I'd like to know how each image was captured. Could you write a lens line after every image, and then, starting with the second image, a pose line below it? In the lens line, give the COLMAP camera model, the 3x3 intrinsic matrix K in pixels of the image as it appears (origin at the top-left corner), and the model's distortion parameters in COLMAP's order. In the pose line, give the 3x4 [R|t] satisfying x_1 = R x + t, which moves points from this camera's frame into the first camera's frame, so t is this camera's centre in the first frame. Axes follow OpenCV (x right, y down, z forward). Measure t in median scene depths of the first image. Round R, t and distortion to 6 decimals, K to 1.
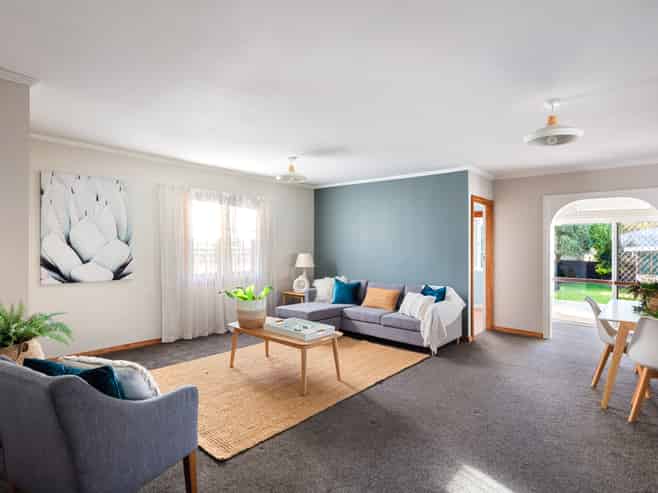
lens RADIAL K [[355.0, 0, 329.0], [0, 355.0, 246.5], [0, 0, 1]] dist [0.002000, -0.000669]
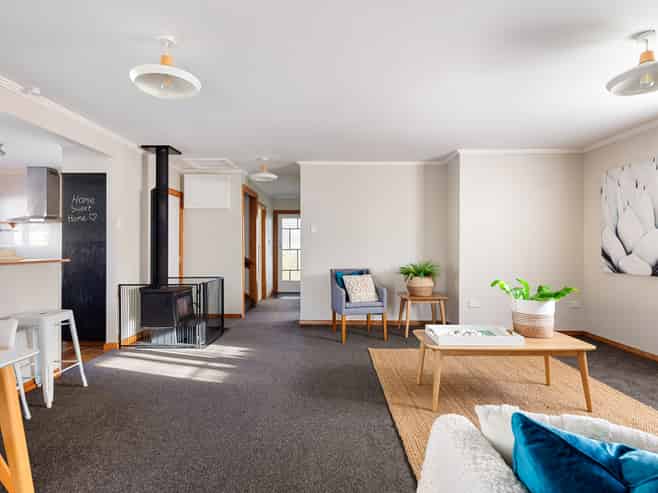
lens RADIAL K [[355.0, 0, 329.0], [0, 355.0, 246.5], [0, 0, 1]] dist [0.002000, -0.000669]
pose [[-0.749564, -0.014798, -0.661767, 0.546107], [-0.014793, 0.999875, -0.005604, 0.040691], [0.661767, 0.005589, -0.749689, 1.133536]]
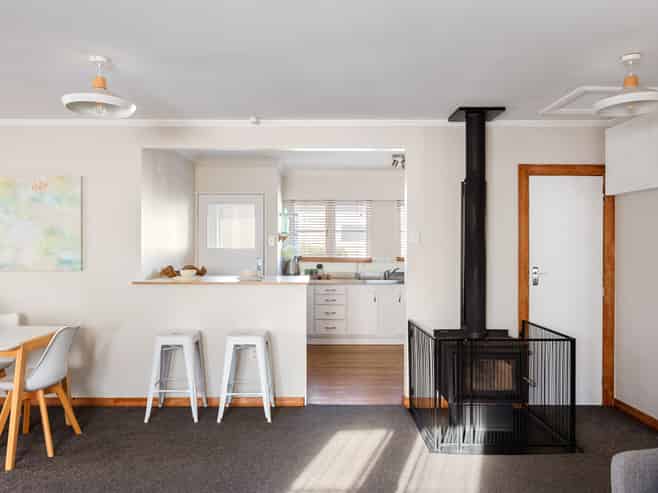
lens RADIAL K [[439.3, 0, 329.2], [0, 439.3, 261.9], [0, 0, 1]] dist [-0.075565, 0.000229]
pose [[-0.687898, -0.010445, 0.725732, -0.183529], [-0.002789, 0.999927, 0.011748, 0.018996], [-0.725802, 0.006057, -0.687877, 0.759022]]
